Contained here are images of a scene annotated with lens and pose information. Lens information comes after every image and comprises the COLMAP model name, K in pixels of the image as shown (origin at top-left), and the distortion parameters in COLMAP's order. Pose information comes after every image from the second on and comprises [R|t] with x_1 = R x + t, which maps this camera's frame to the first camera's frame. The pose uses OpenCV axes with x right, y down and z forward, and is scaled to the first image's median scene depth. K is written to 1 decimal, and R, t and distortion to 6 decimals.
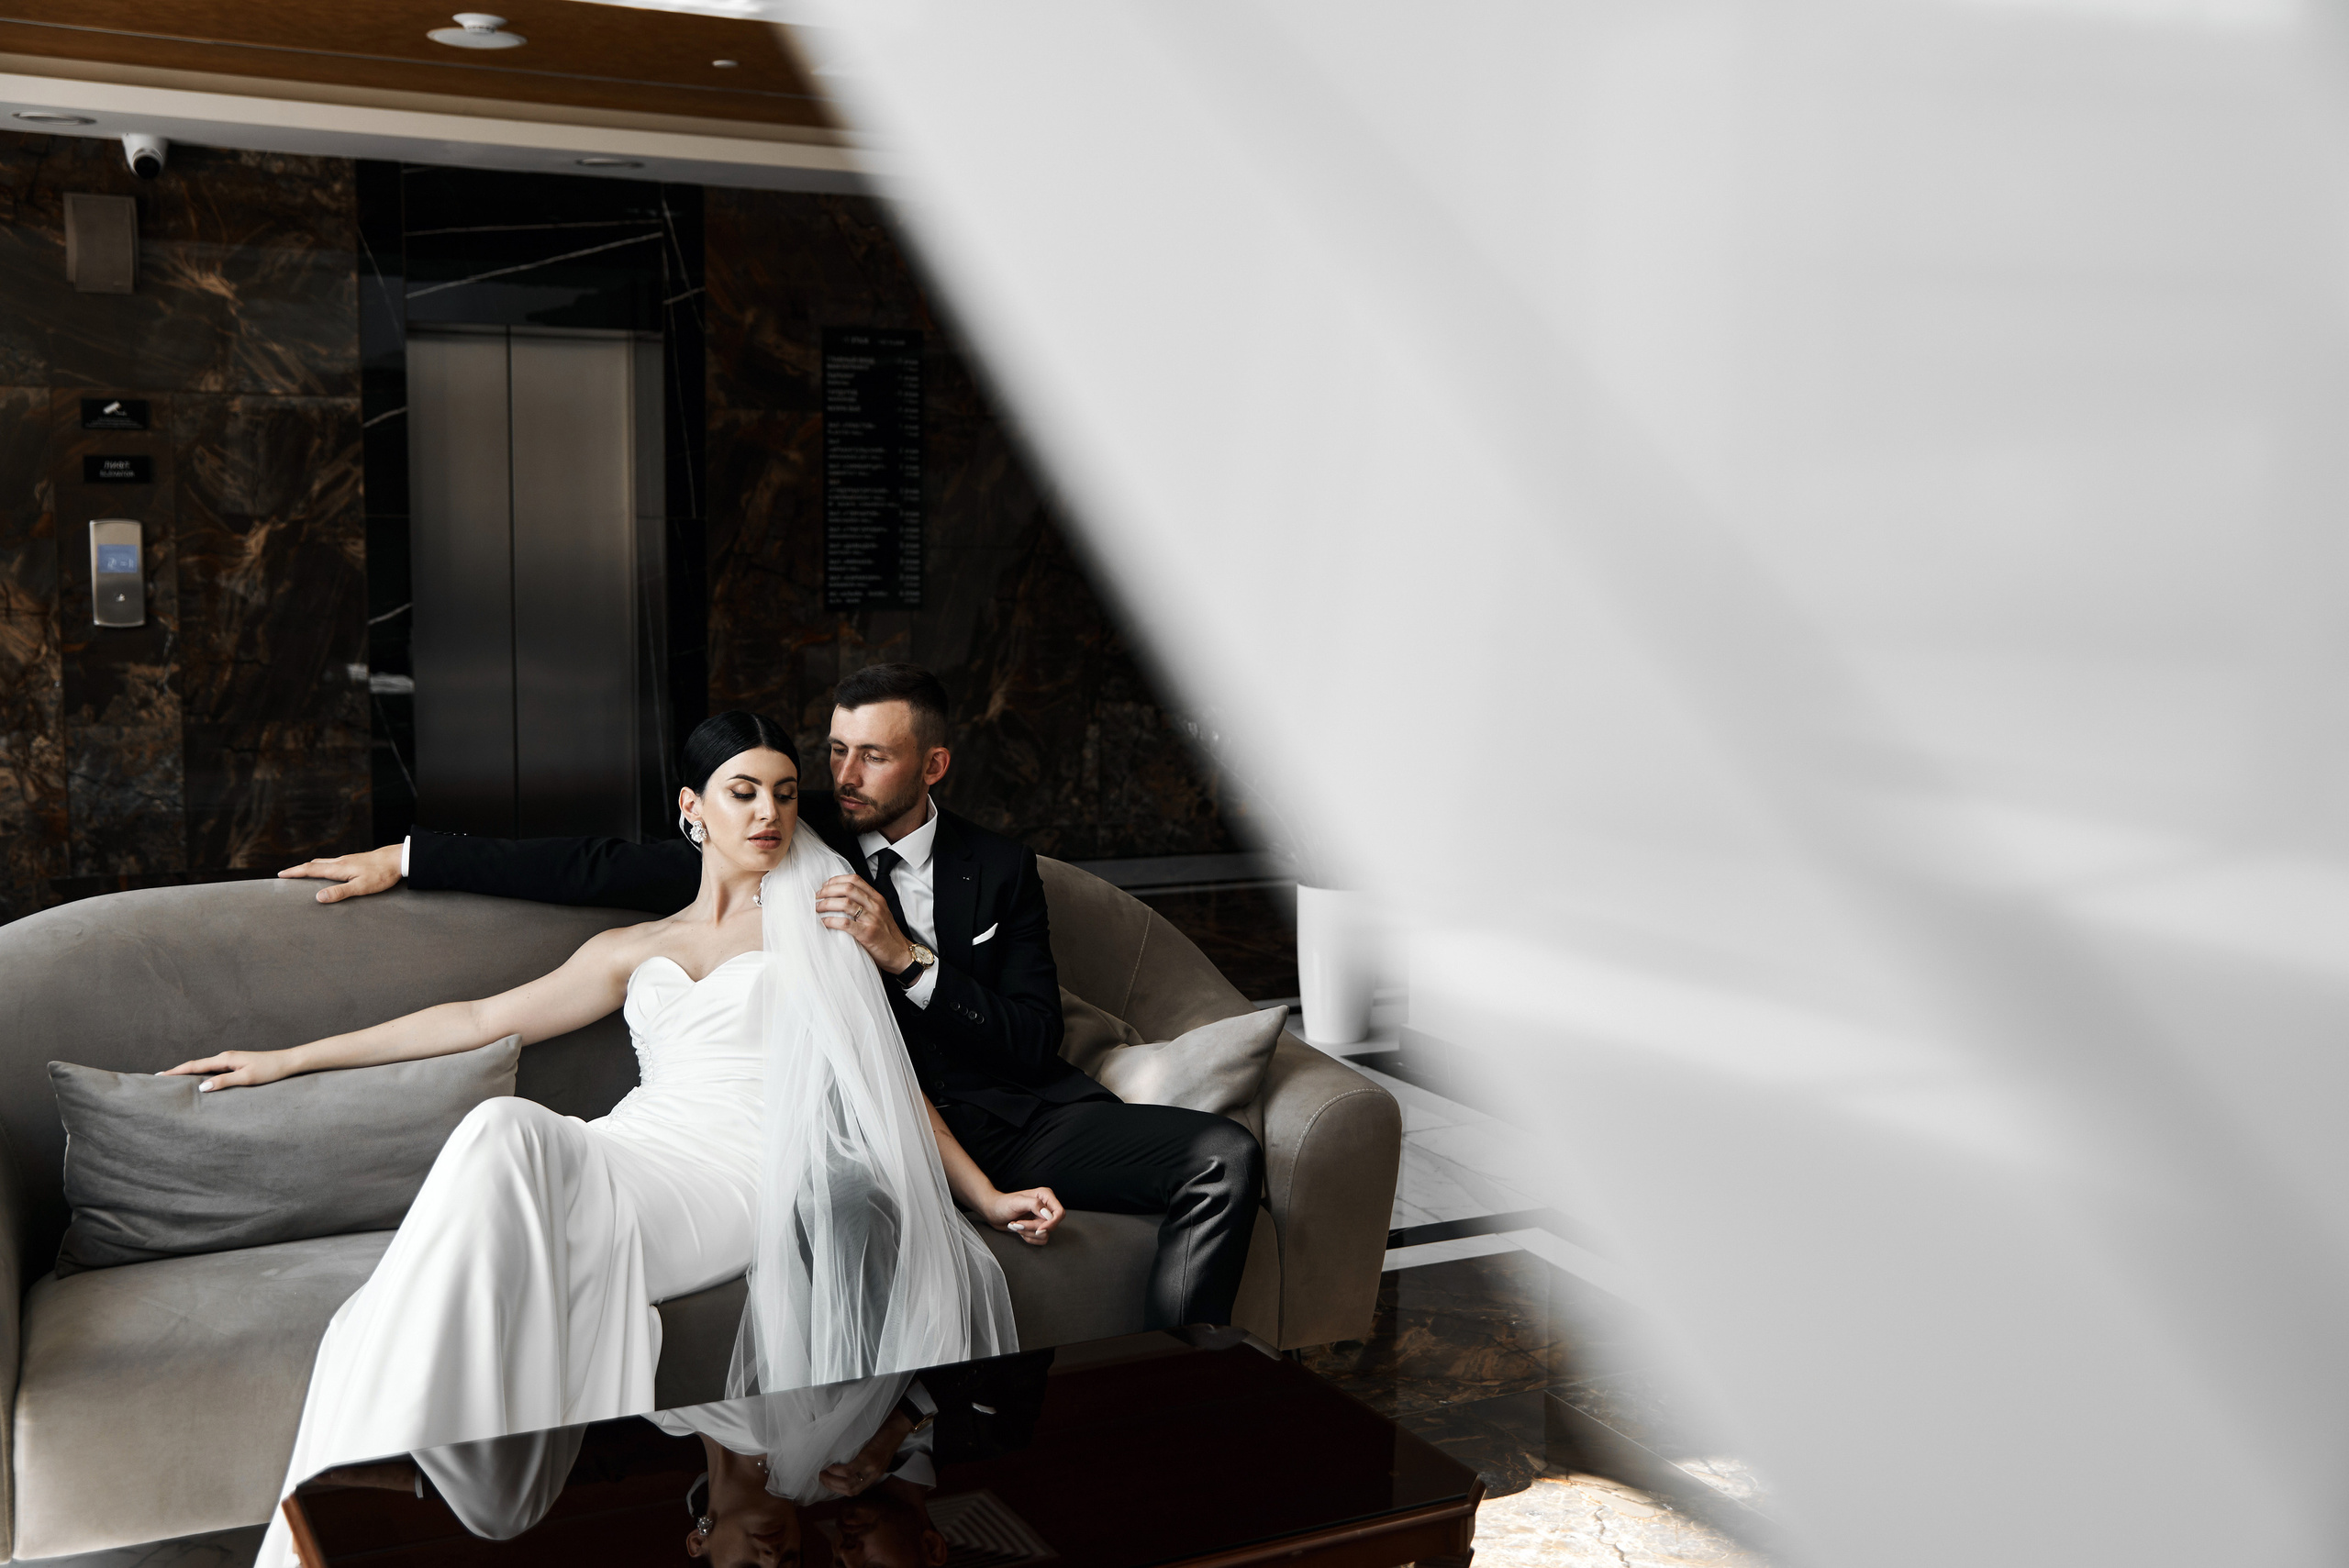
lens RADIAL K [[2355.2, 0, 1174.5], [0, 2355.2, 784.0], [0, 0, 1]] dist [-0.057071, 0.179223]
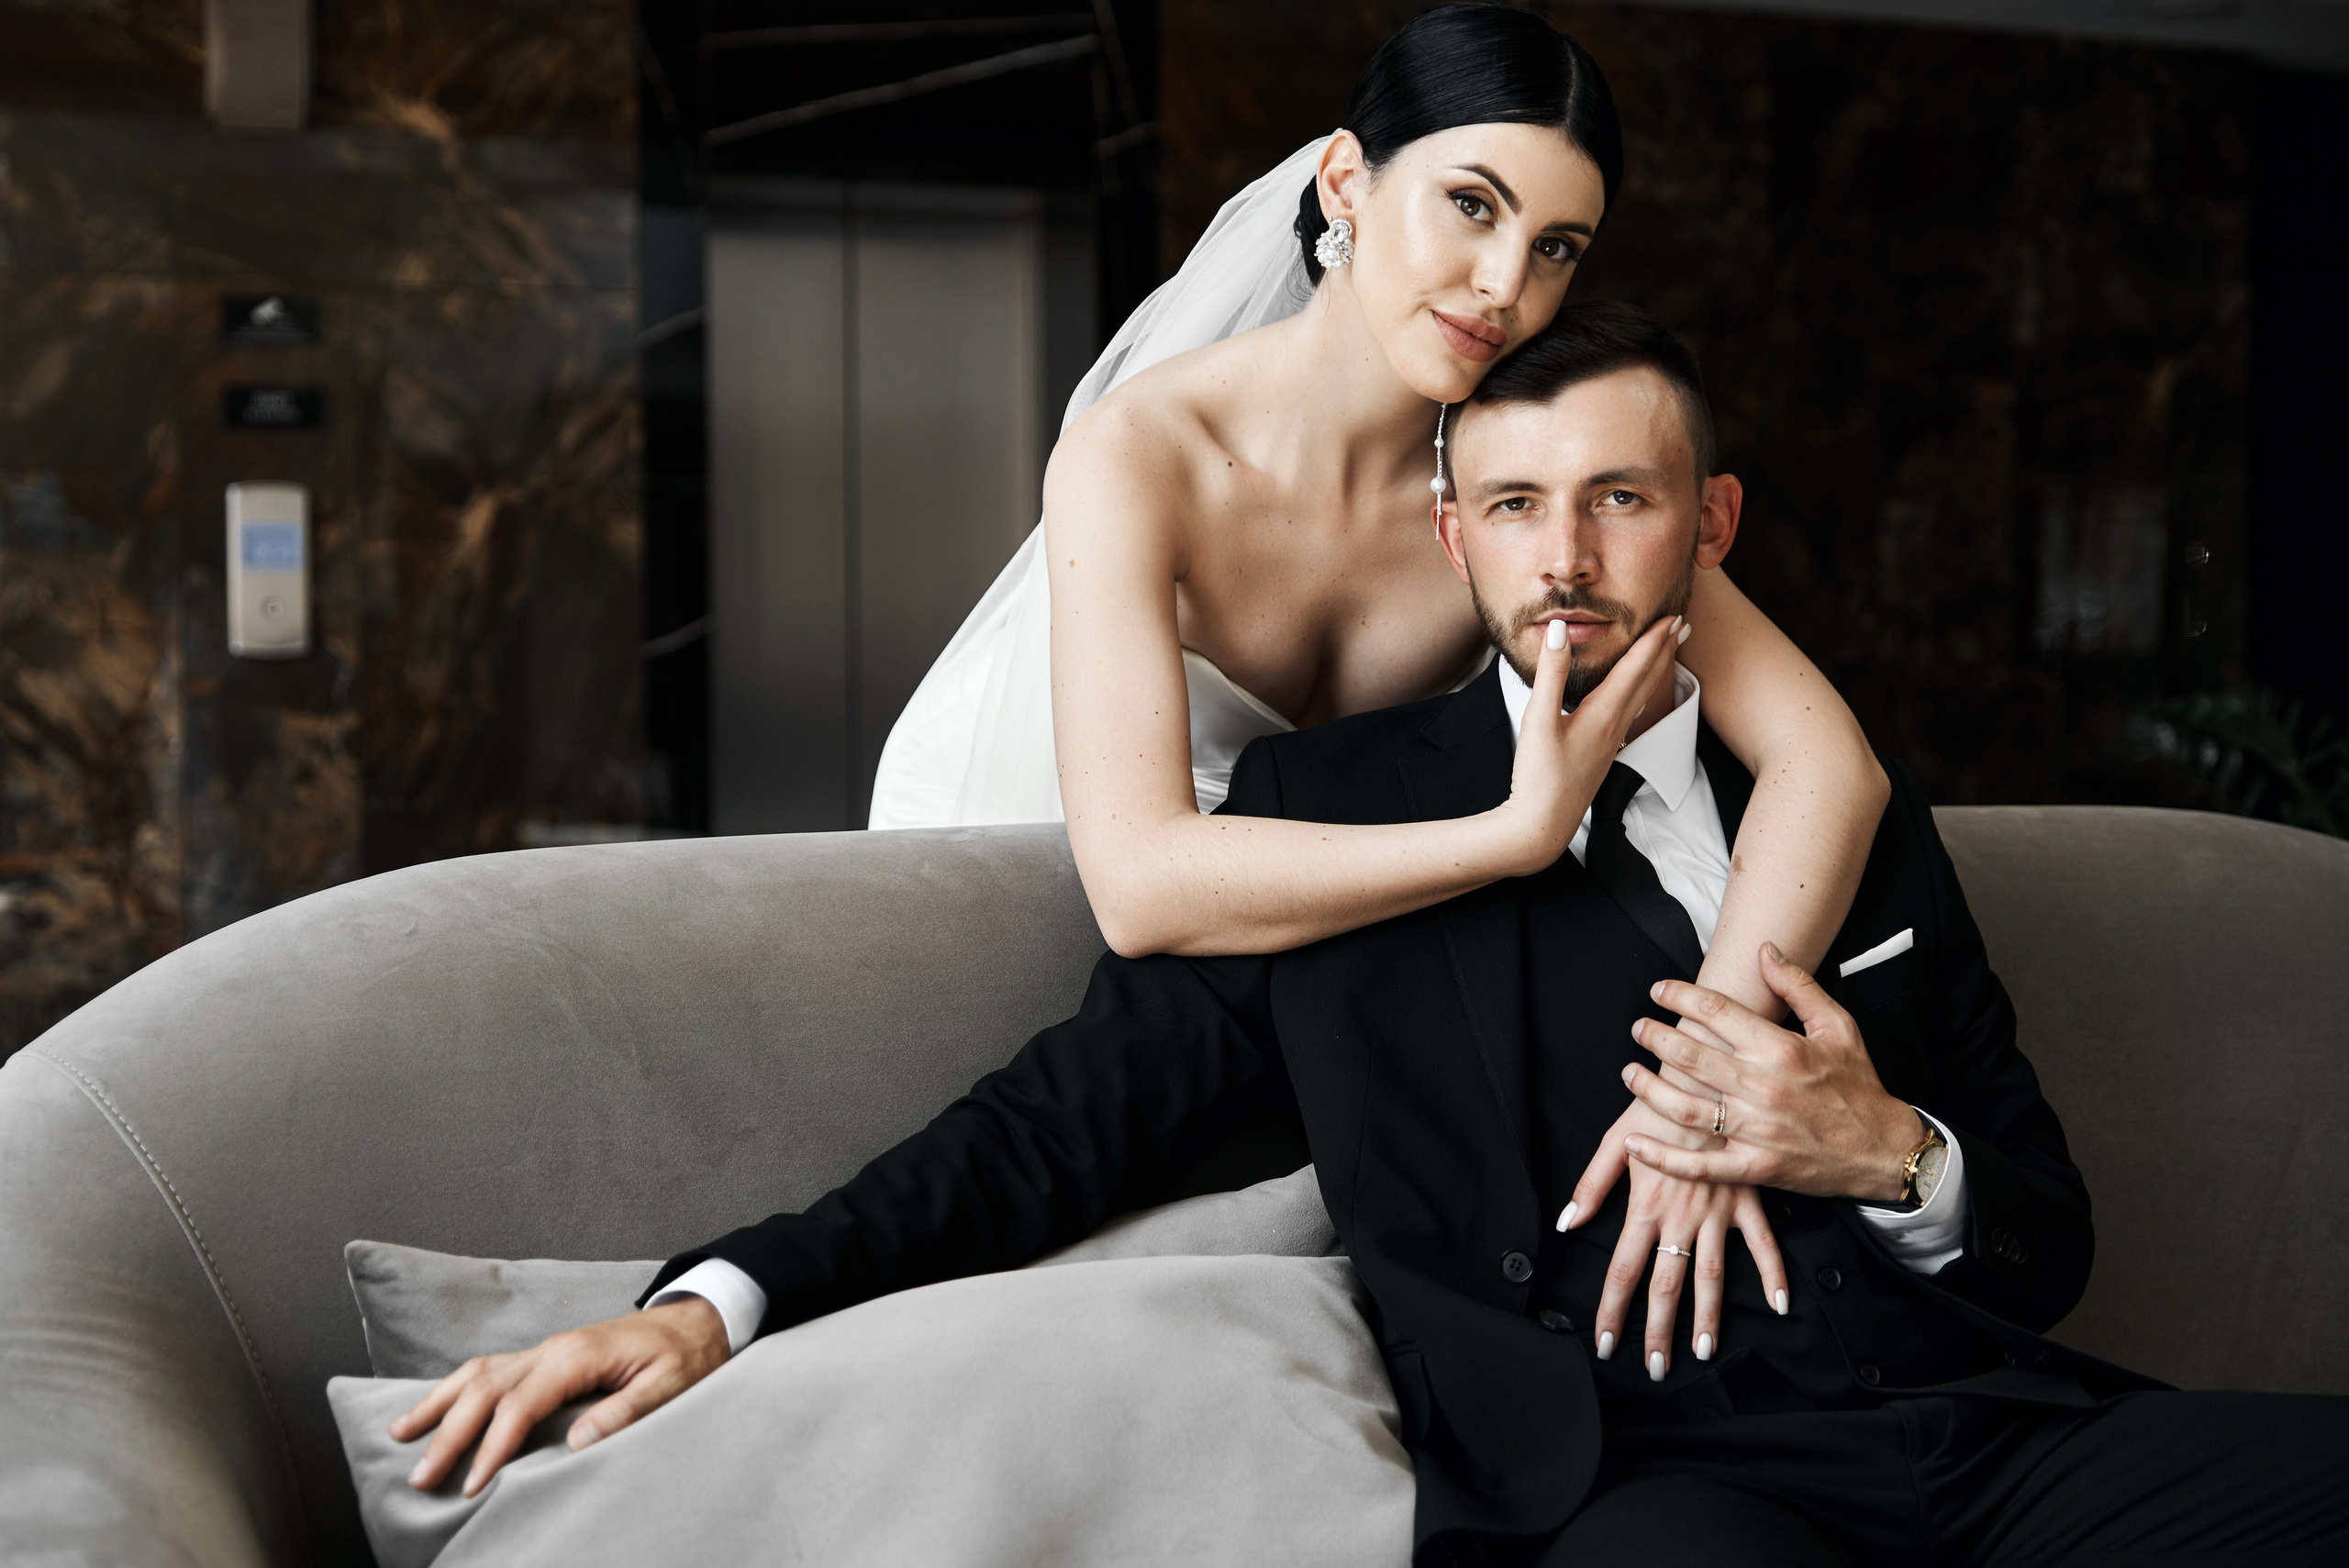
lens RADIAL K [[3208.3, 0, 1174.5], [0, 3208.3, 784.0], [0, 0, 1]] dist [0.007760, -0.012690]
pose [[0.992804, -0.011569, -0.119187, -0.104757], [0.002556, 0.997143, -0.075495, 0.033337], [0.119720, 0.074647, 0.989997, 0.175228]]
